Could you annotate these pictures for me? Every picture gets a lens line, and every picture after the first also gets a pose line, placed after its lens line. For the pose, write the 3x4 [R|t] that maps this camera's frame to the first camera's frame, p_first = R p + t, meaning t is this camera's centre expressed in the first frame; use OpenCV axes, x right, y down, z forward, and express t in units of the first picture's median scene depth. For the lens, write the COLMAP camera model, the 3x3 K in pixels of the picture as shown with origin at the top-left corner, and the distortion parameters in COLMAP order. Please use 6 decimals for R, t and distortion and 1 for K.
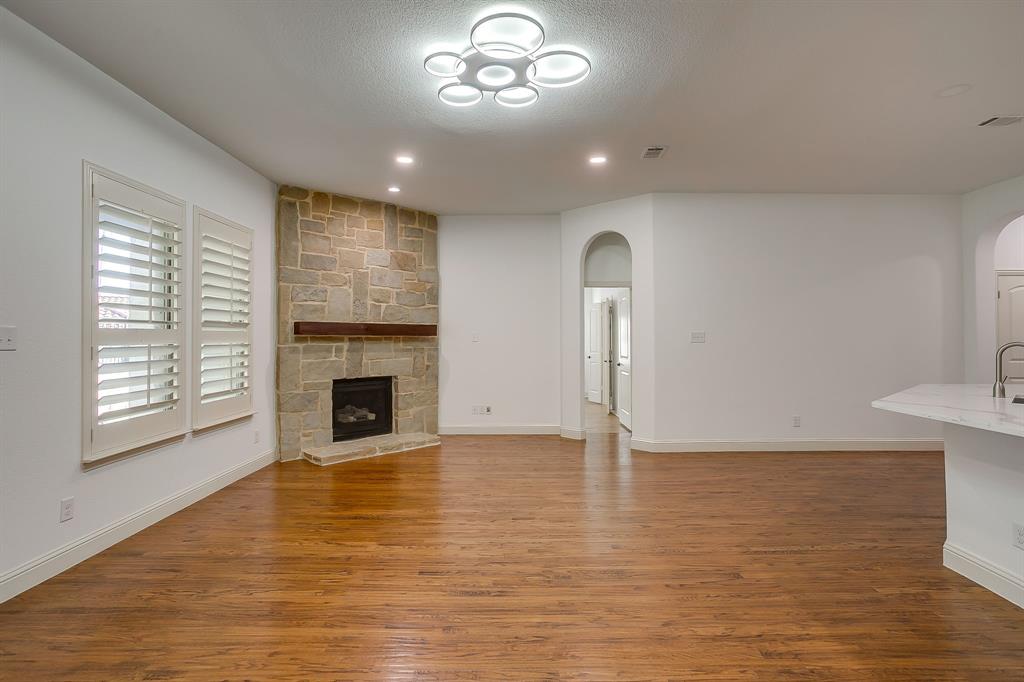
lens RADIAL K [[493.7, 0, 510.3], [0, 493.7, 329.7], [0, 0, 1]] dist [-0.041336, 0.021240]
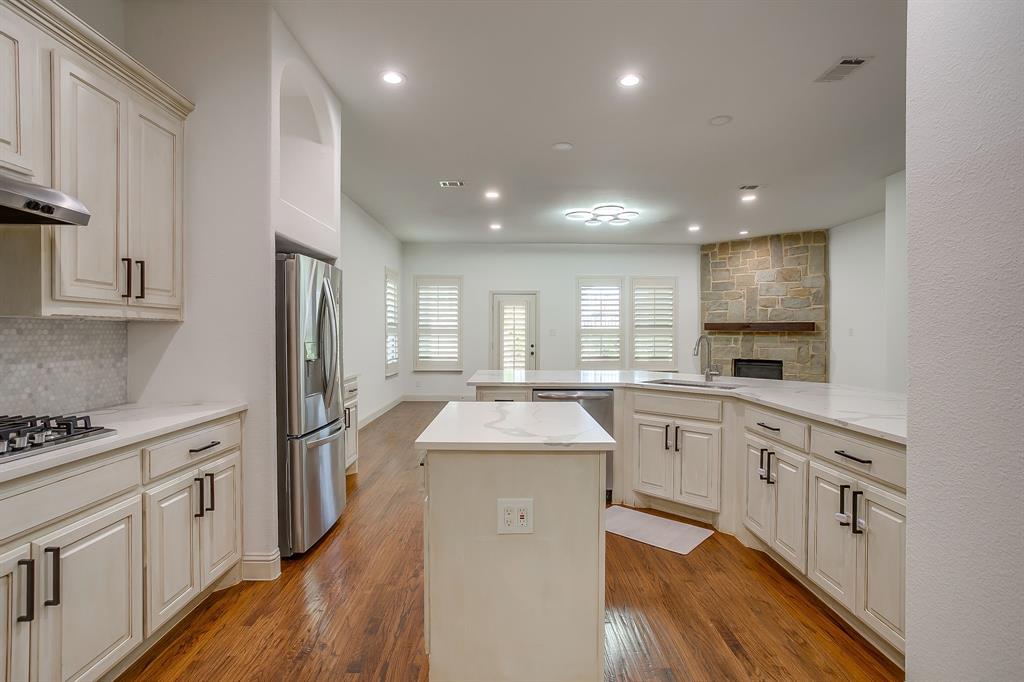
lens RADIAL K [[493.7, 0, 514.3], [0, 493.7, 334.9], [0, 0, 1]] dist [-0.041336, 0.021240]
pose [[0.017424, 0.007043, -0.999823, 1.189433], [0.012946, 0.999890, 0.007269, 0.004129], [0.999764, -0.013071, 0.017331, 0.265669]]
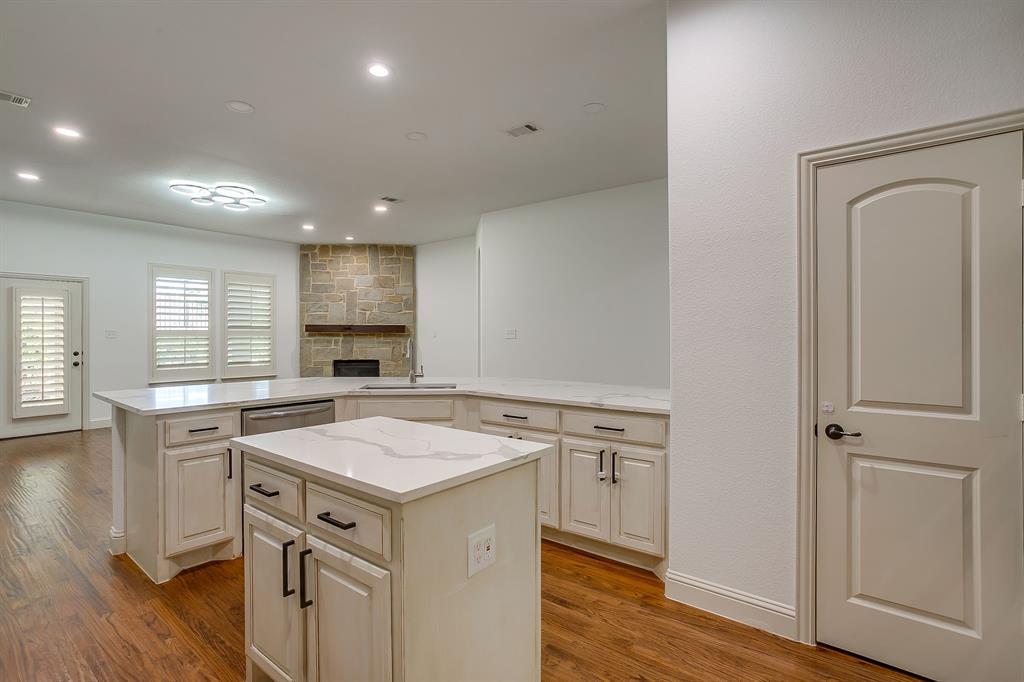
lens RADIAL K [[493.7, 0, 504.8], [0, 493.7, 333.4], [0, 0, 1]] dist [-0.041336, 0.021240]
pose [[0.785980, 0.002281, -0.618247, 1.067617], [0.007383, 0.999887, 0.013076, -0.002745], [0.618207, -0.014842, 0.785875, 0.078529]]
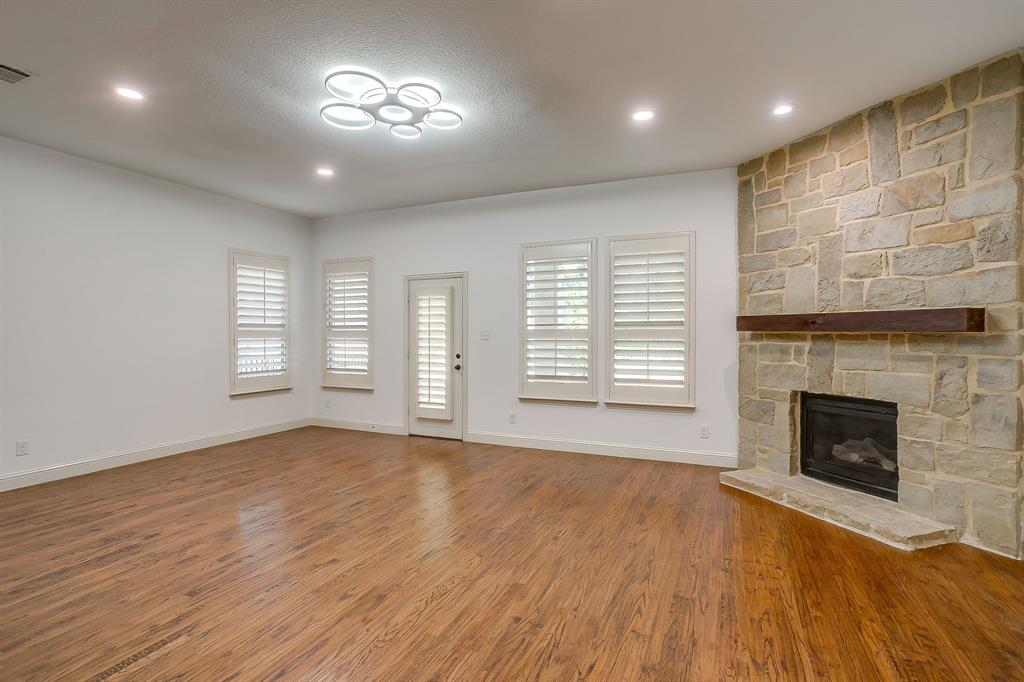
lens RADIAL K [[493.7, 0, 510.5], [0, 493.7, 340.1], [0, 0, 1]] dist [-0.041336, 0.021240]
pose [[-0.396990, 0.012895, -0.917732, 0.490444], [0.014970, 0.999859, 0.007574, 0.011733], [0.917701, -0.010732, -0.397127, 0.887563]]
